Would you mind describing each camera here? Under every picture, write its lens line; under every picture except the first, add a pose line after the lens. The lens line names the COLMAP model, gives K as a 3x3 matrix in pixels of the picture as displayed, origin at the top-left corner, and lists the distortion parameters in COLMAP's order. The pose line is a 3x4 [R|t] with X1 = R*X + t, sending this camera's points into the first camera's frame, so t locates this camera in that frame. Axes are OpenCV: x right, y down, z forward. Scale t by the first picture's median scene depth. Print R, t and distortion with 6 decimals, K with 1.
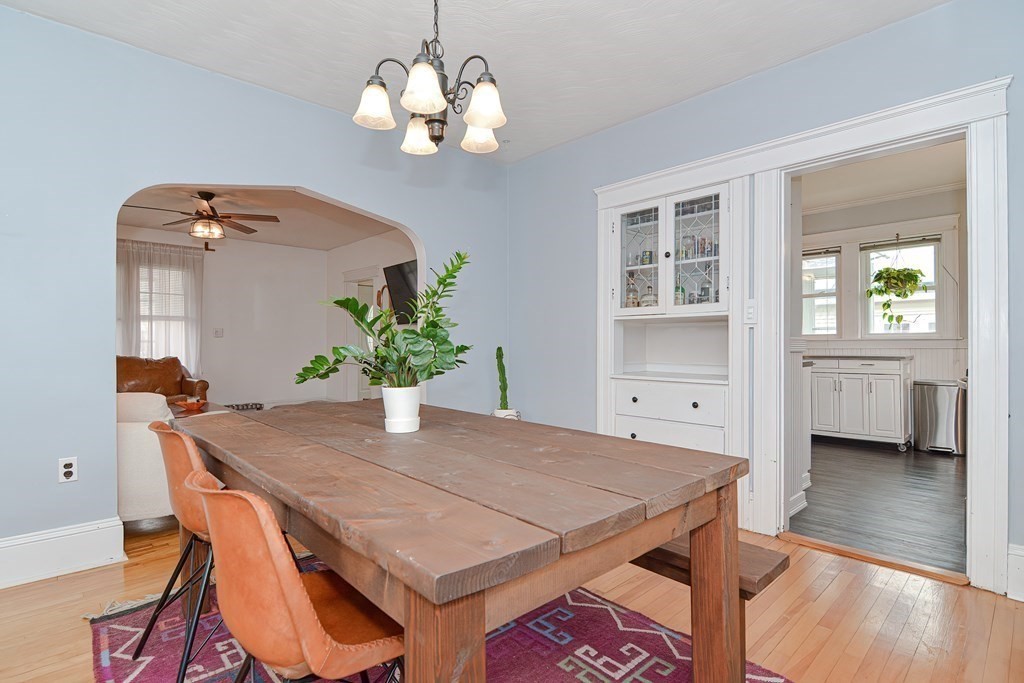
lens RADIAL K [[499.6, 0, 512.0], [0, 499.6, 341.5], [0, 0, 1]] dist [0.000472, -0.000029]
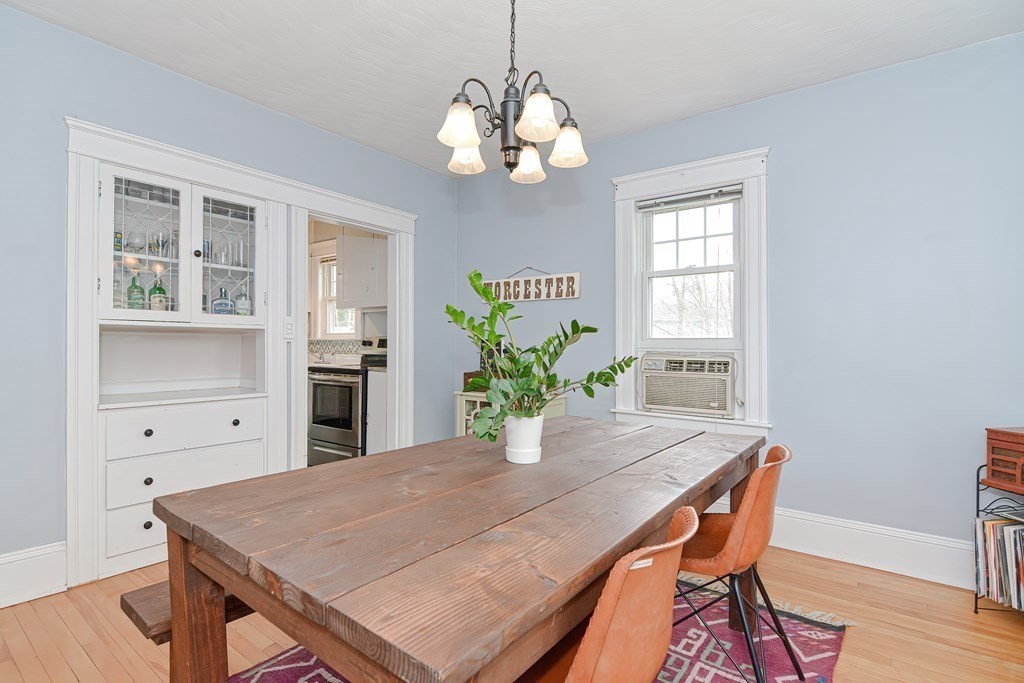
lens RADIAL K [[499.6, 0, 512.0], [0, 499.6, 341.5], [0, 0, 1]] dist [0.000472, -0.000029]
pose [[-0.150809, 0.023877, 0.988275, -0.612323], [0.003631, 0.999715, -0.023600, -0.001397], [-0.988556, 0.000029, -0.150852, 0.604010]]
